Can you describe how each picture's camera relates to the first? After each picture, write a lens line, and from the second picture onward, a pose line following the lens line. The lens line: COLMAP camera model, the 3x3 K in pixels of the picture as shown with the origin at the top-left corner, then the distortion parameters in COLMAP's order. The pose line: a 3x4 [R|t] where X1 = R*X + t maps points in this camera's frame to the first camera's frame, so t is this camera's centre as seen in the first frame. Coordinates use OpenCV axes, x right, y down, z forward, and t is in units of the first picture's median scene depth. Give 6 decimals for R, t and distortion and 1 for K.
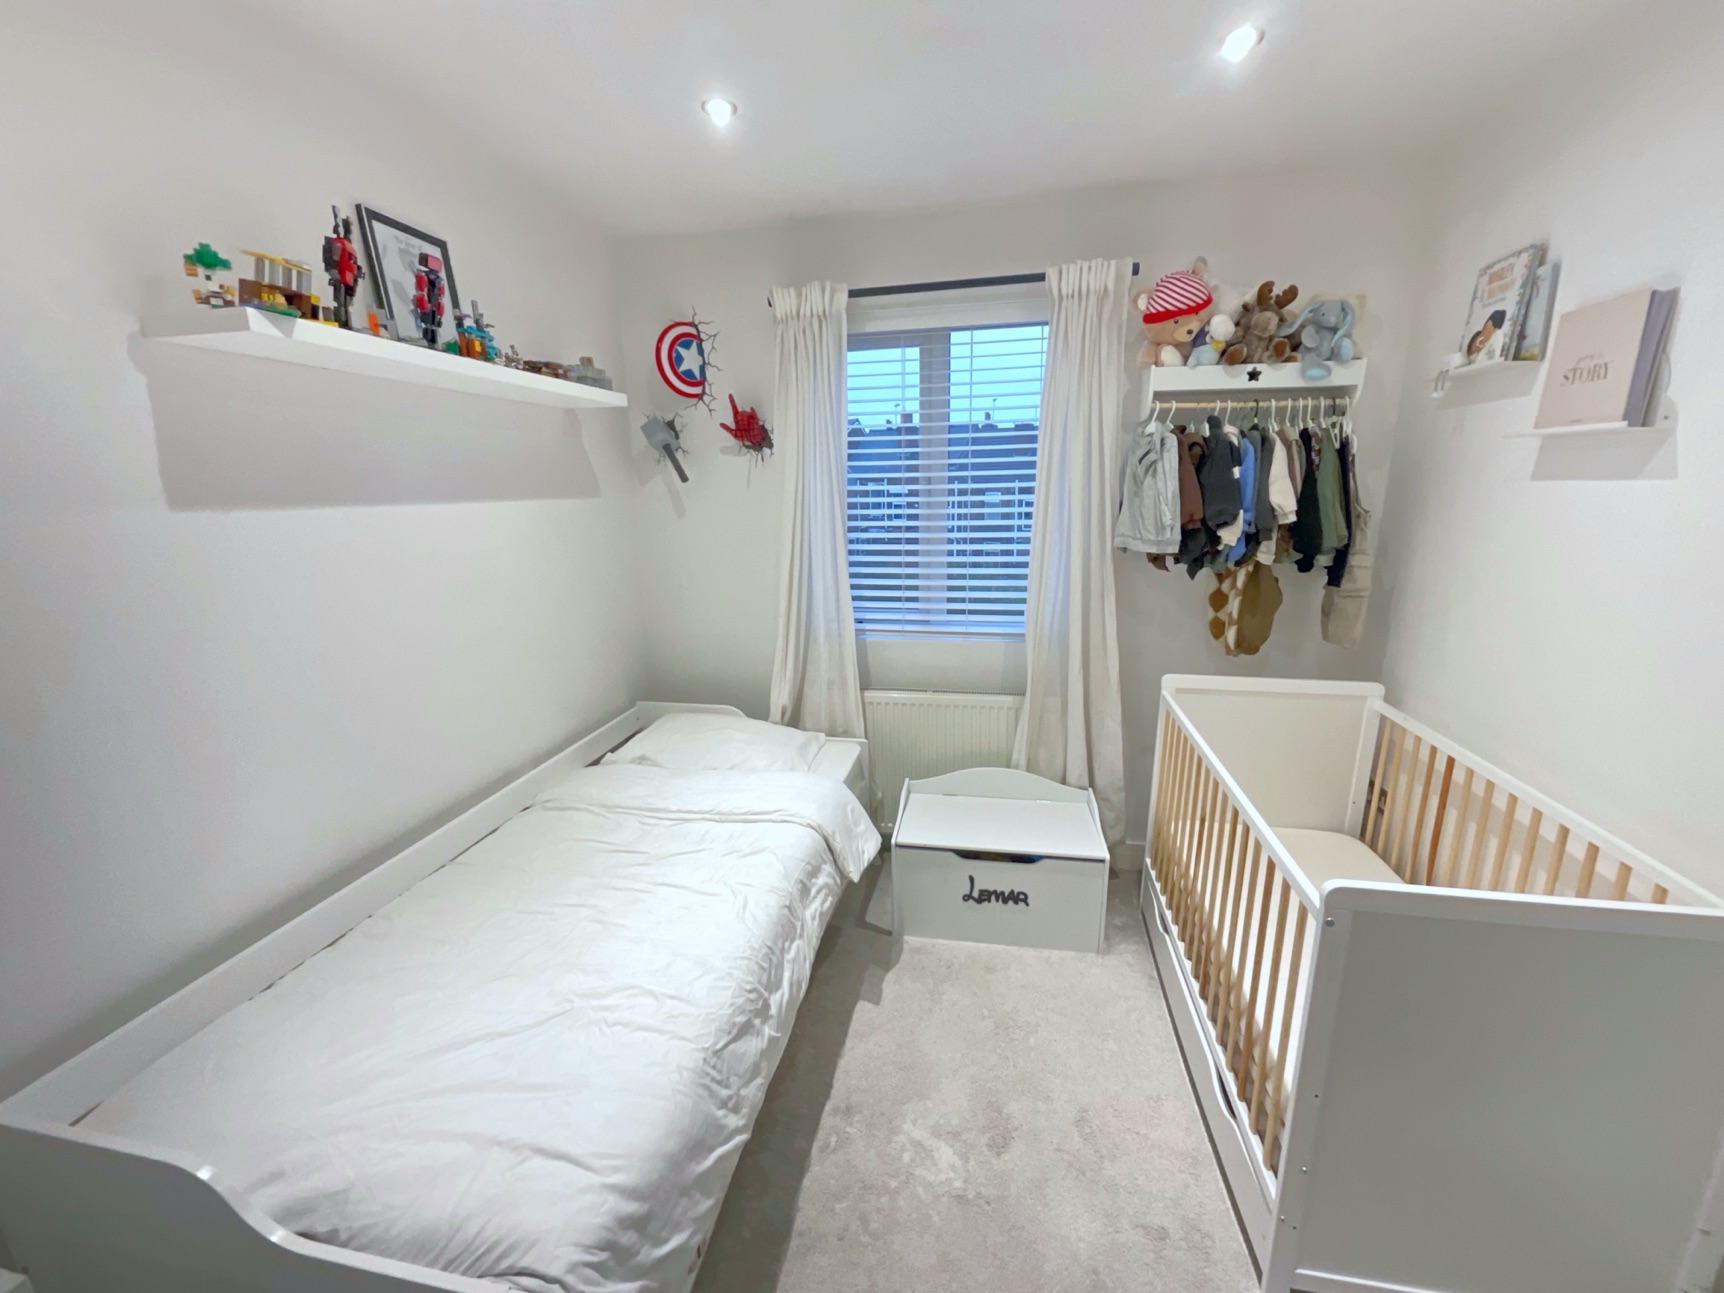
lens RADIAL K [[699.1, 0, 867.2], [0, 699.1, 644.9], [0, 0, 1]] dist [-0.000288, 0.000386]
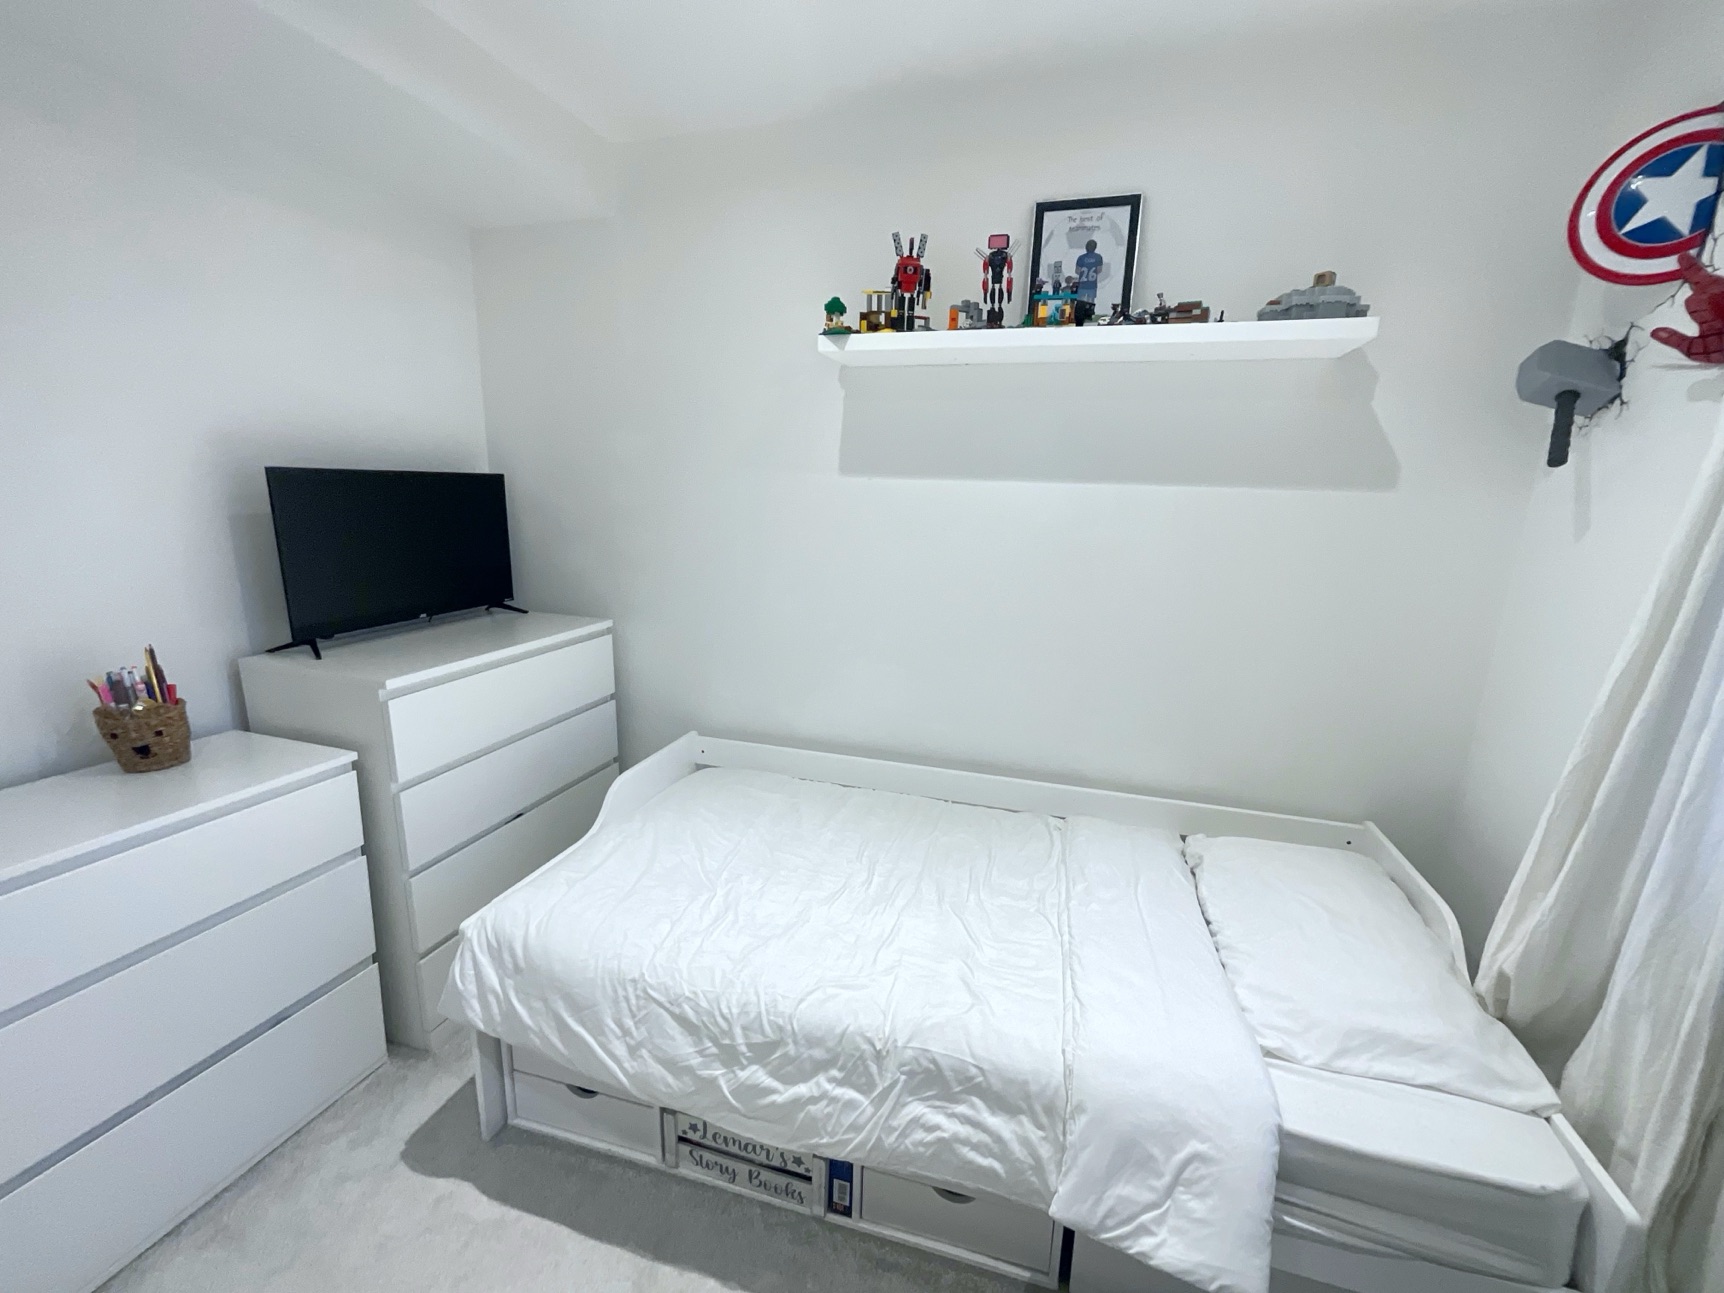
lens RADIAL K [[705.4, 0, 862.1], [0, 705.4, 641.8], [0, 0, 1]] dist [-0.000068, 0.000326]
pose [[-0.107654, 0.228081, -0.967672, 0.380676], [-0.248538, 0.936250, 0.248325, -0.144927], [0.962621, 0.267236, -0.044104, 0.714612]]
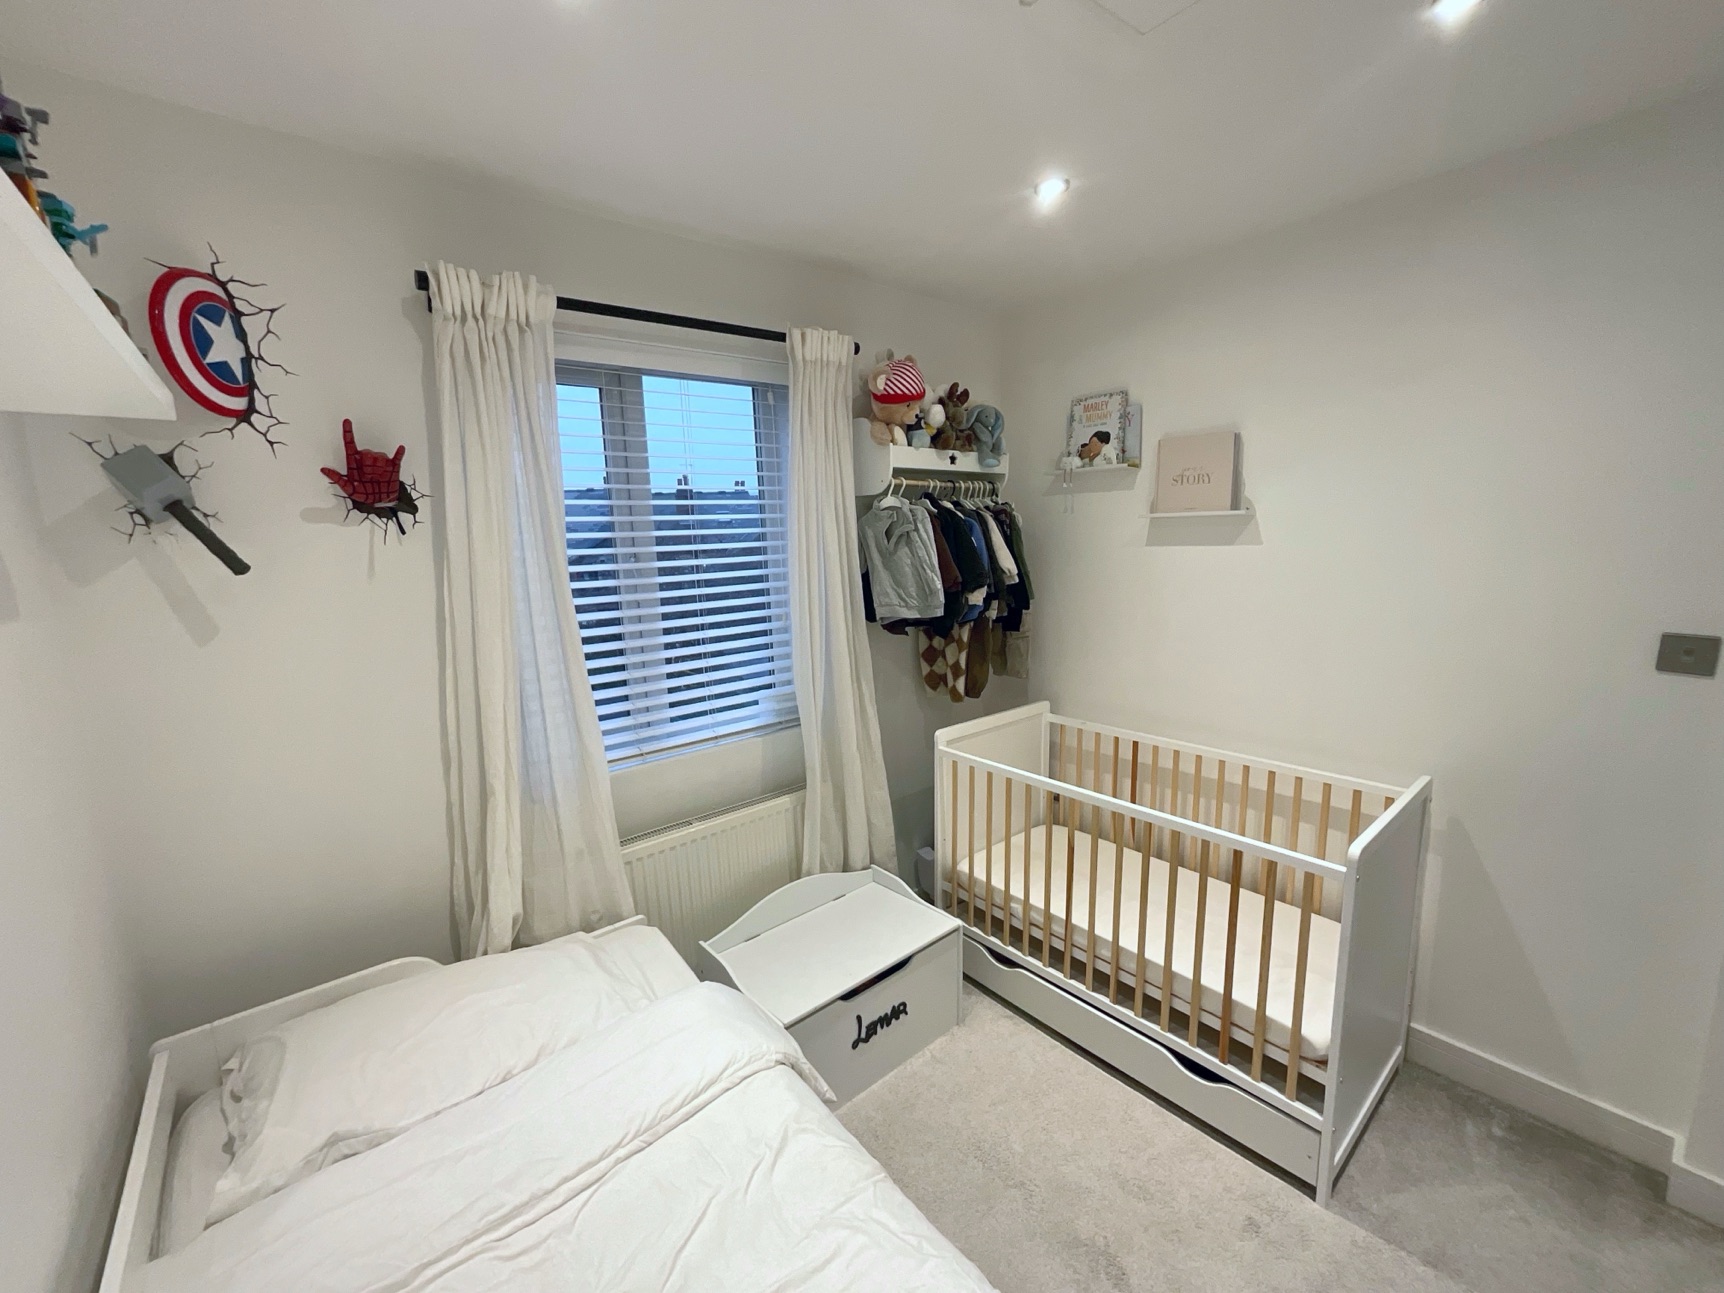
lens RADIAL K [[700.5, 0, 863.6], [0, 700.5, 645.7], [0, 0, 1]] dist [0.000610, 0.000549]
pose [[0.630255, -0.127864, 0.765787, -0.461675], [0.193782, 0.981035, 0.004318, -0.116083], [-0.751816, 0.145674, 0.643080, 0.404829]]
